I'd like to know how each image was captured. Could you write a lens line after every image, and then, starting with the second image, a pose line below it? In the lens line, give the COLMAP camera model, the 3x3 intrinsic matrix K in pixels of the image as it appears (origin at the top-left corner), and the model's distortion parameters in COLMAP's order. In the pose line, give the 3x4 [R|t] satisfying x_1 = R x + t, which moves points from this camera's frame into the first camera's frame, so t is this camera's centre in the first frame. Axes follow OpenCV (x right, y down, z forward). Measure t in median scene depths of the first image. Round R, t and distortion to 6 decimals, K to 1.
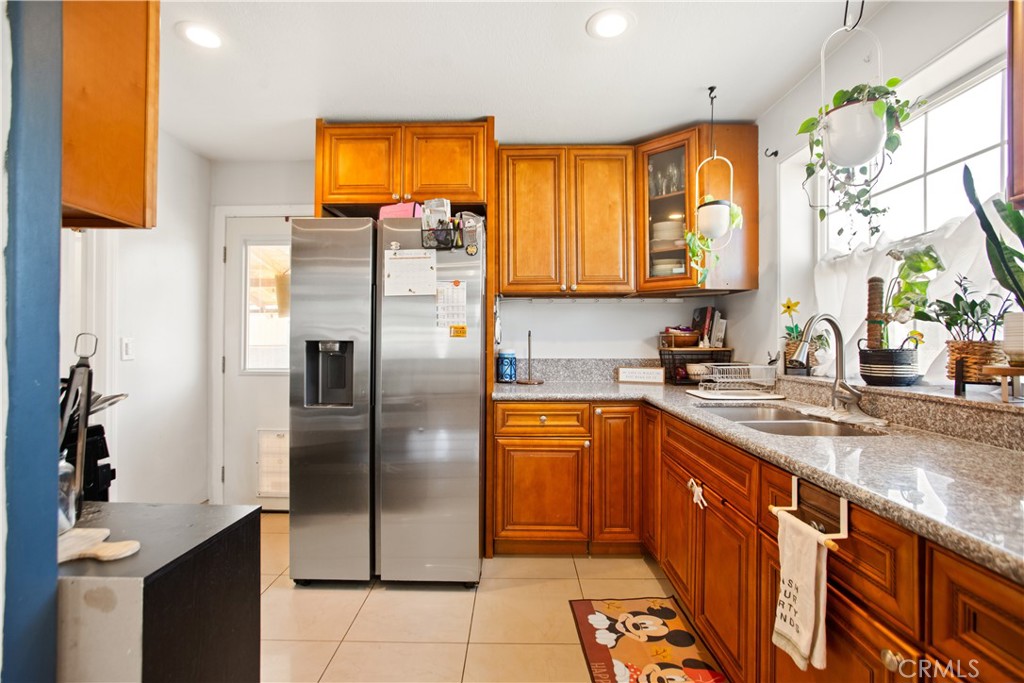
lens RADIAL K [[492.1, 0, 512.0], [0, 492.1, 341.5], [0, 0, 1]] dist [-0.000601, -0.000016]
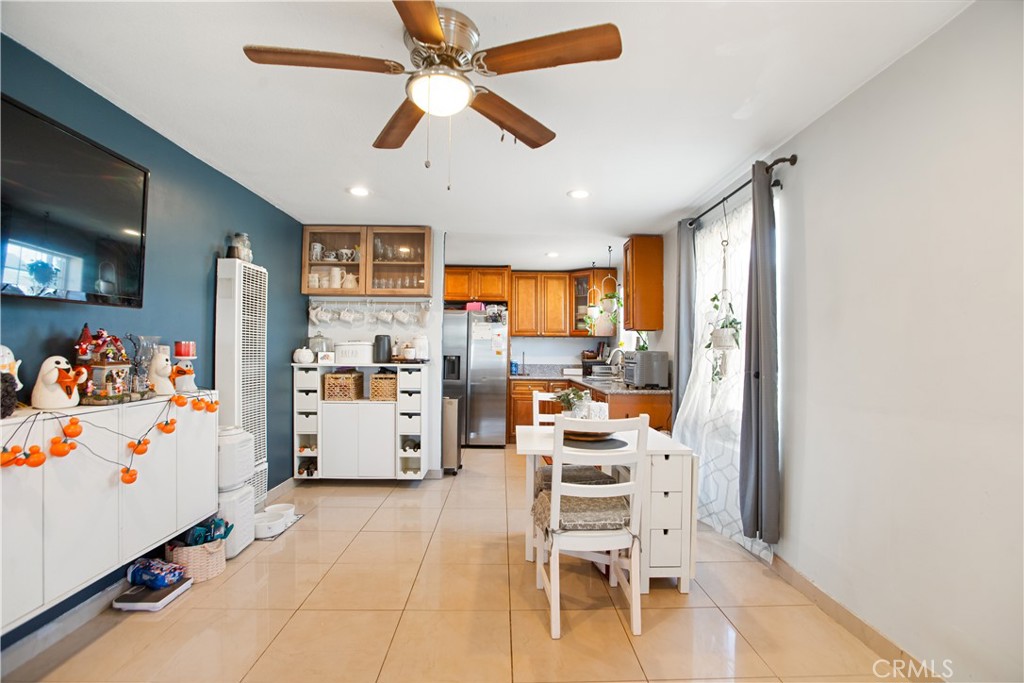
lens RADIAL K [[492.1, 0, 512.0], [0, 492.1, 341.5], [0, 0, 1]] dist [-0.000601, -0.000016]
pose [[0.999386, 0.008940, 0.033888, -0.101087], [-0.008038, 0.999612, -0.026675, -0.007741], [-0.034113, 0.026386, 0.999070, -1.334310]]
